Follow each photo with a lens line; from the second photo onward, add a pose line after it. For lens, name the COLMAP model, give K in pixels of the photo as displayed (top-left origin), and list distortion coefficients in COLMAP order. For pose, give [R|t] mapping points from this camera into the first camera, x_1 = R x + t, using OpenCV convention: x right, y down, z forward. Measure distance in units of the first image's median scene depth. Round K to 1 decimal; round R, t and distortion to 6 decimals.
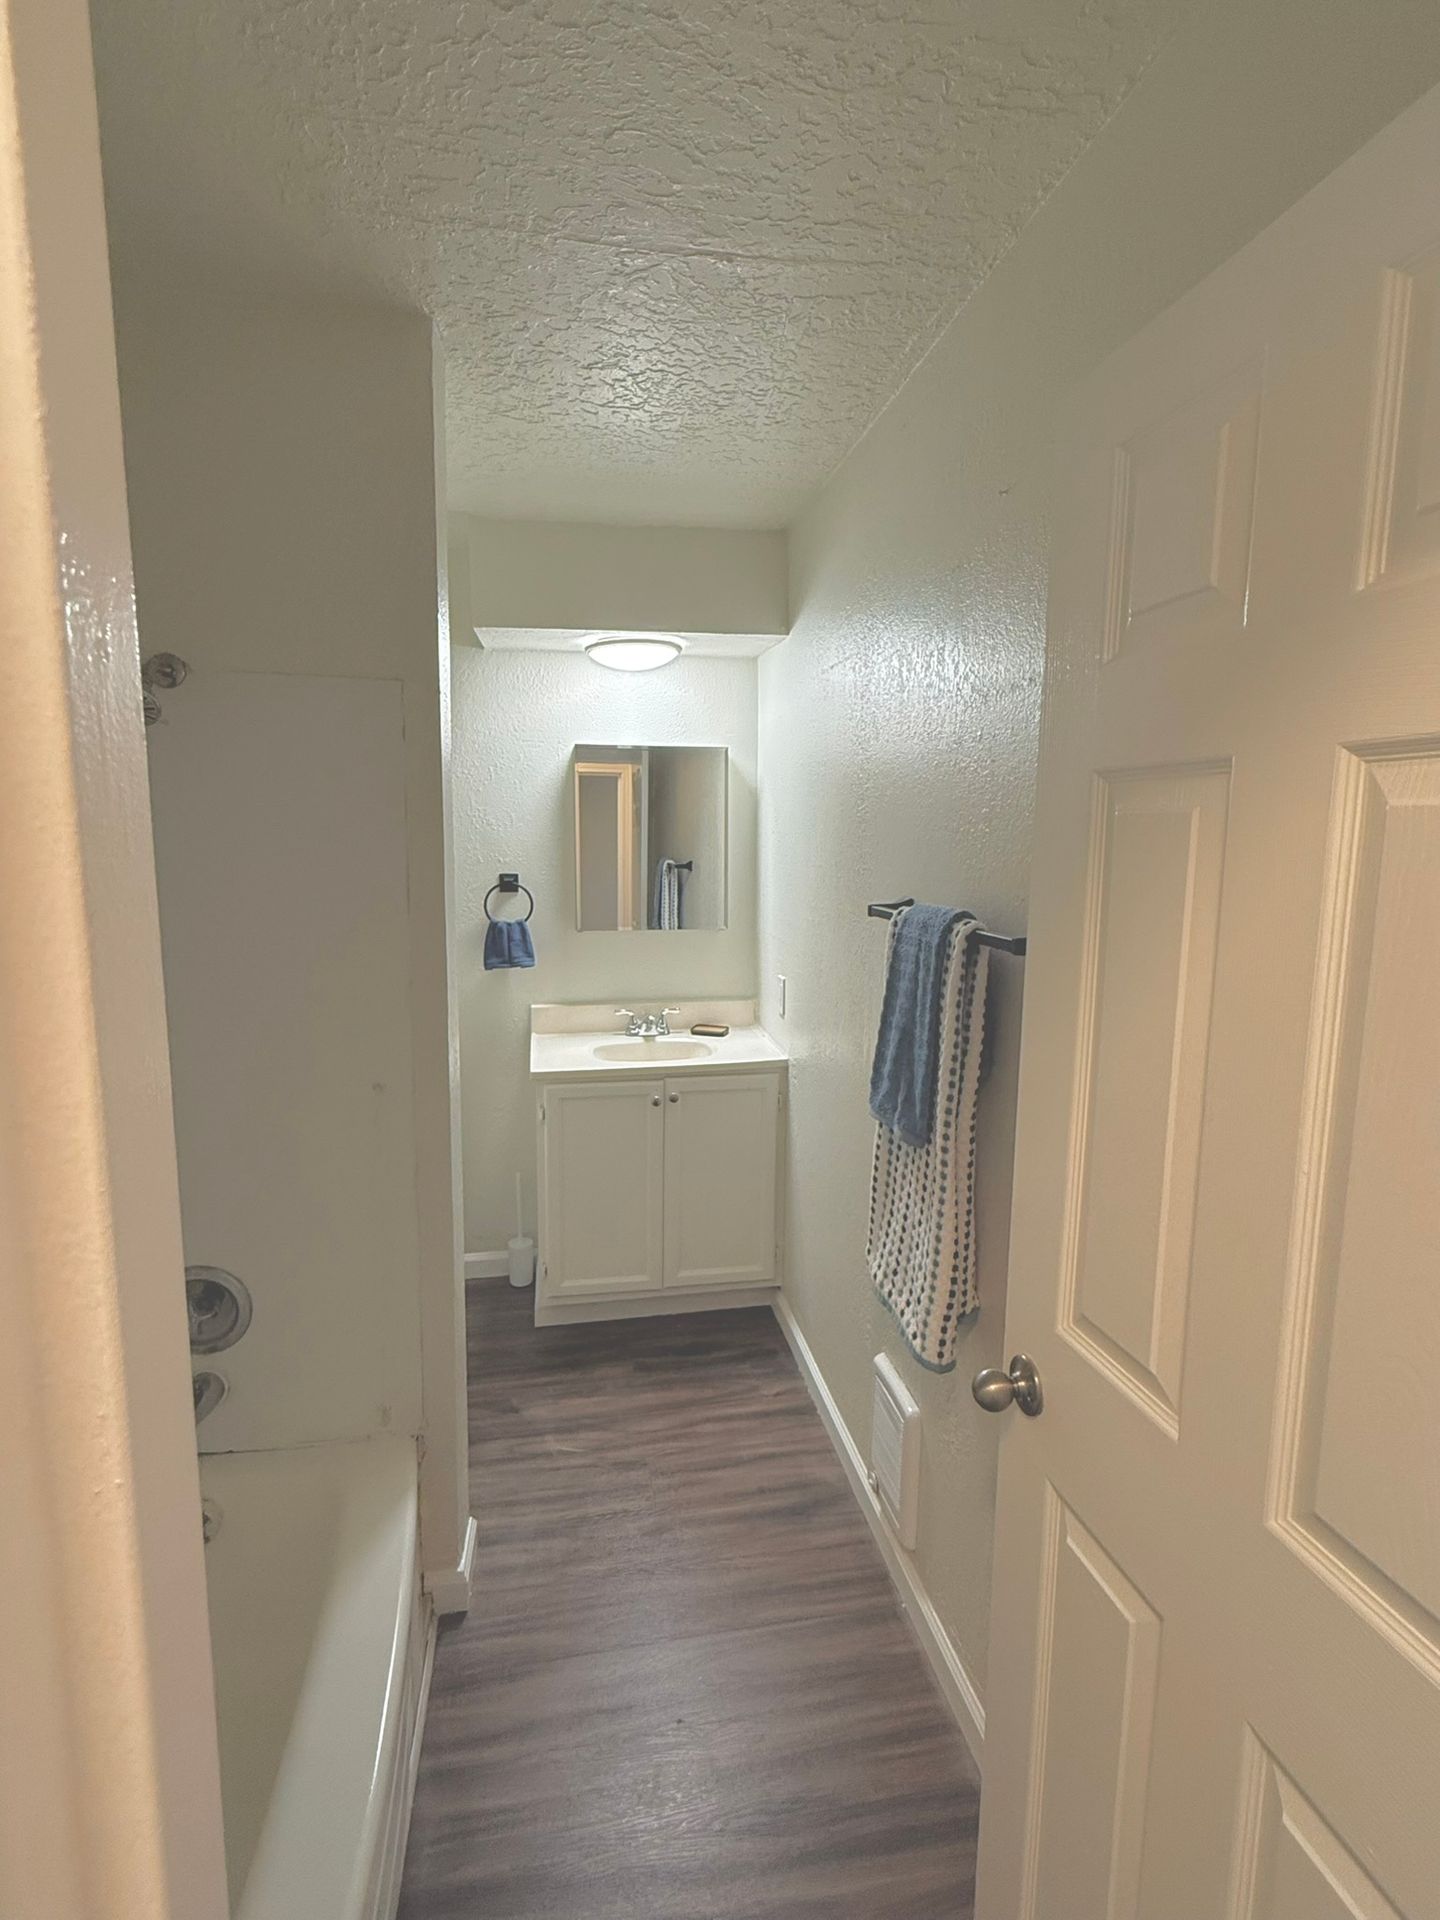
lens RADIAL K [[932.3, 0, 721.9], [0, 932.3, 960.4], [0, 0, 1]] dist [-0.011303, 0.000389]
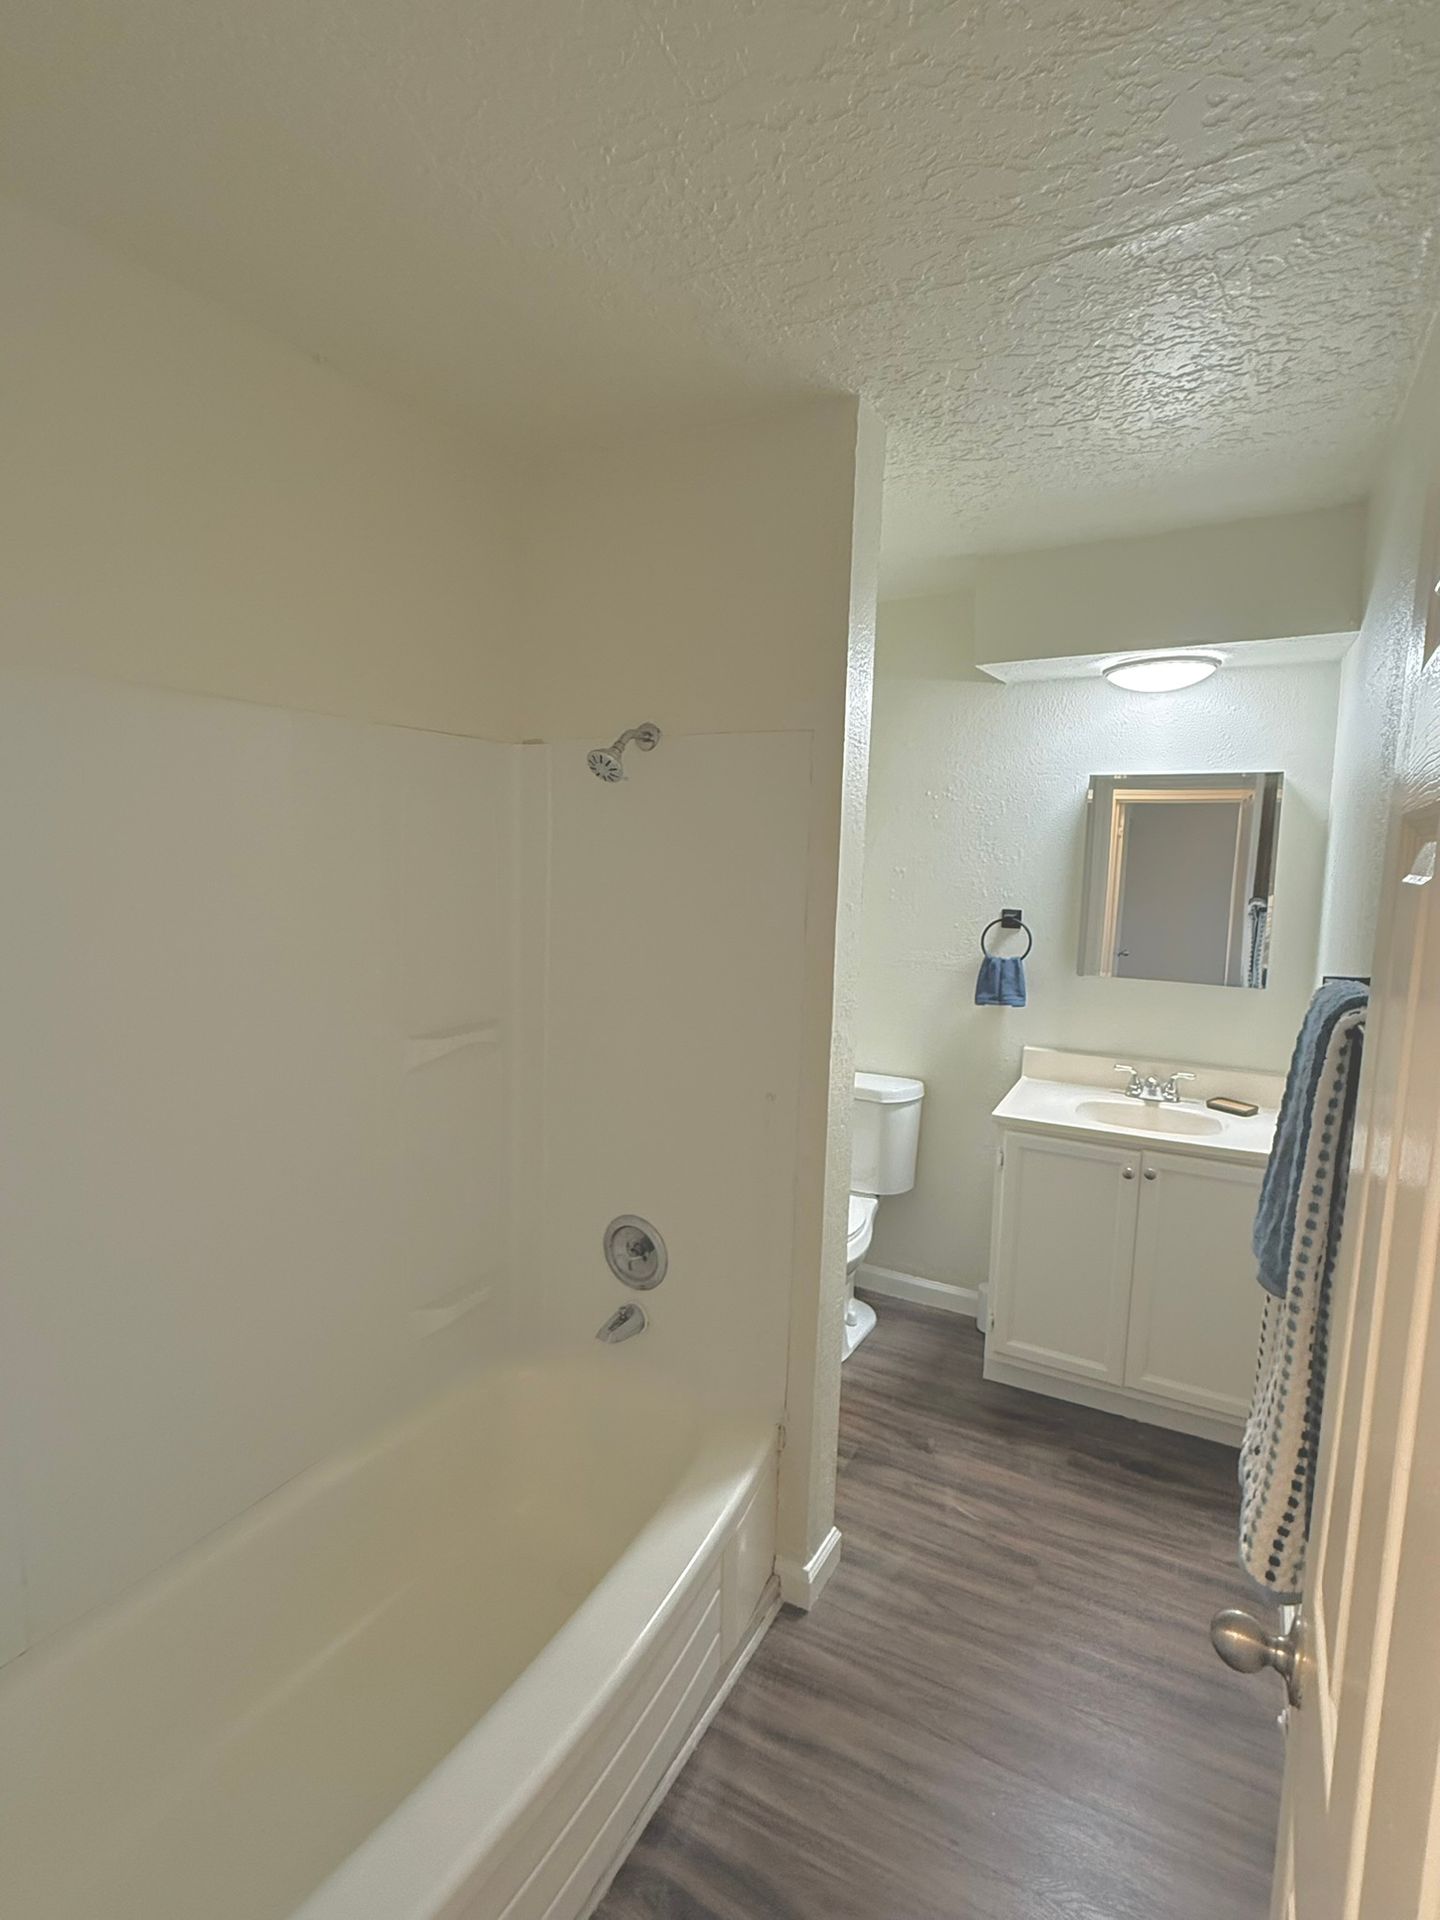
lens RADIAL K [[932.3, 0, 715.8], [0, 932.3, 958.0], [0, 0, 1]] dist [-0.011303, 0.000389]
pose [[0.773567, 0.084463, -0.628060, 0.180811], [-0.103825, 0.994578, 0.005874, -0.019298], [0.625151, 0.060665, 0.778142, 0.058464]]
